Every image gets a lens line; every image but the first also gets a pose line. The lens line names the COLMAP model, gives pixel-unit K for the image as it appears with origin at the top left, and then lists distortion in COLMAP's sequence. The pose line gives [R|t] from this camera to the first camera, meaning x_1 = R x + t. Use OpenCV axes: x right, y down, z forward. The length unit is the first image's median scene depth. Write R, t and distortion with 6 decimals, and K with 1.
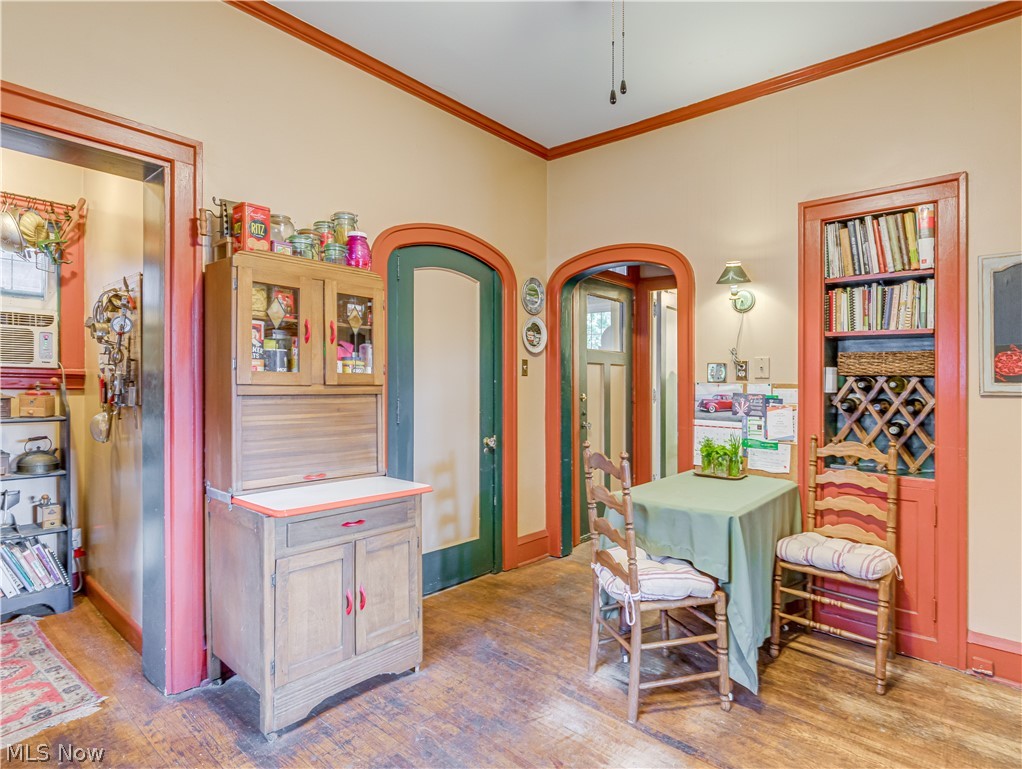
lens RADIAL K [[553.1, 0, 510.9], [0, 553.1, 383.8], [0, 0, 1]] dist [0.004529, 0.000799]
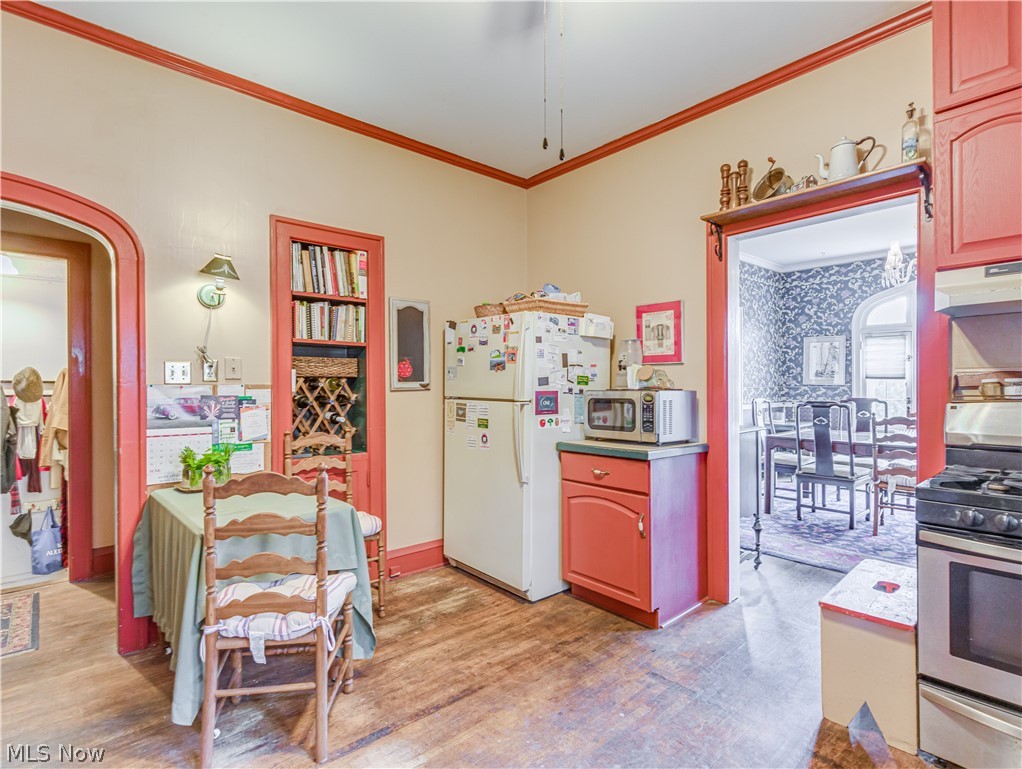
lens RADIAL K [[519.7, 0, 510.0], [0, 519.7, 385.1], [0, 0, 1]] dist [-0.021586, -0.000162]
pose [[0.126348, -0.009925, 0.991936, -0.418643], [0.011701, 0.999895, 0.008514, -0.001898], [-0.991917, 0.010531, 0.126451, 0.435546]]
